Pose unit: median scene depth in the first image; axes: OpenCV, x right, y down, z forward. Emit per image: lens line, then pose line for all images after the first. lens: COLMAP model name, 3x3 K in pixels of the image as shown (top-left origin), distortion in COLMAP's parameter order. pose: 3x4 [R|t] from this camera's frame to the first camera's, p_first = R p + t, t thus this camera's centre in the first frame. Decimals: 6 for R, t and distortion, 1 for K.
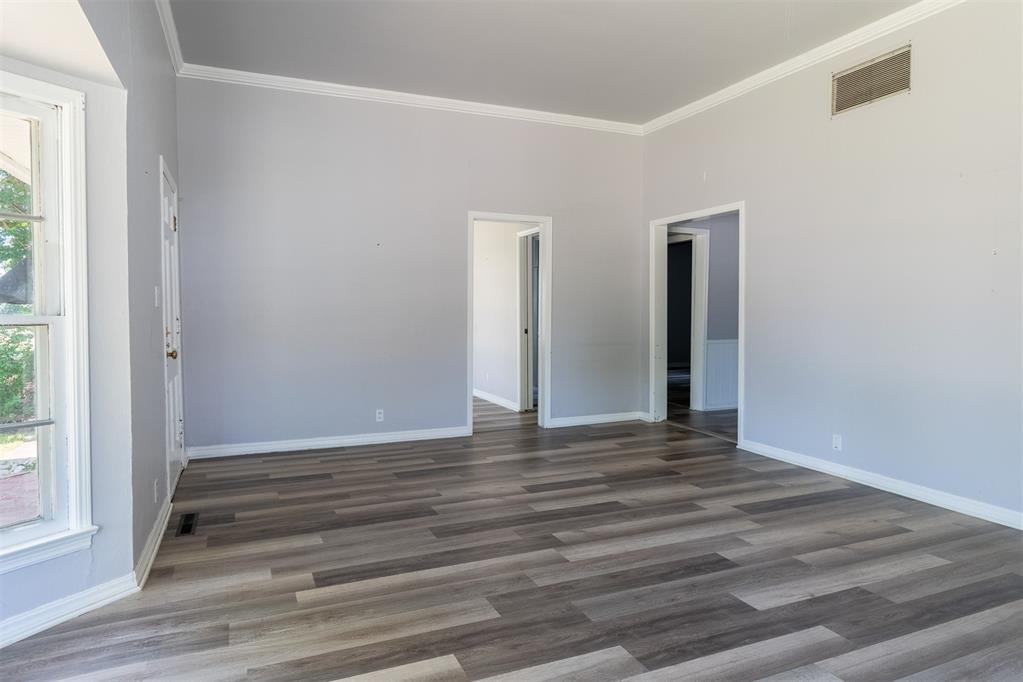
lens RADIAL K [[637.4, 0, 511.5], [0, 637.4, 341.0], [0, 0, 1]] dist [-0.006656, -0.000880]
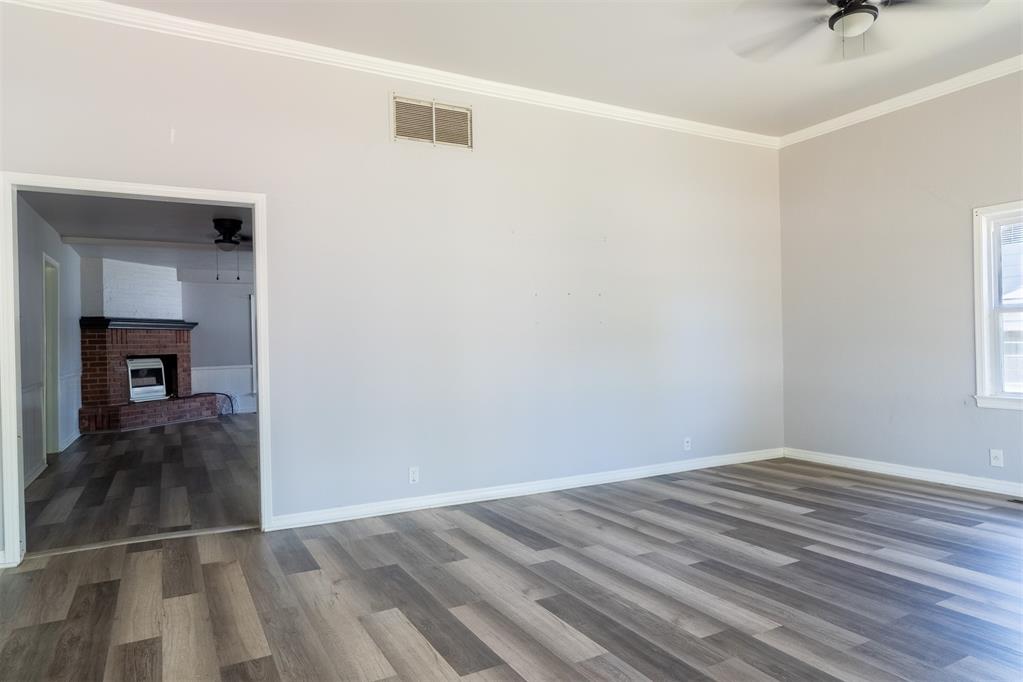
lens RADIAL K [[637.4, 0, 511.5], [0, 637.4, 341.0], [0, 0, 1]] dist [-0.006656, -0.000880]
pose [[-0.094763, 0.004499, 0.995490, -0.671519], [0.069582, 0.997574, 0.002116, -0.052106], [-0.993065, 0.069469, -0.094846, 1.331149]]
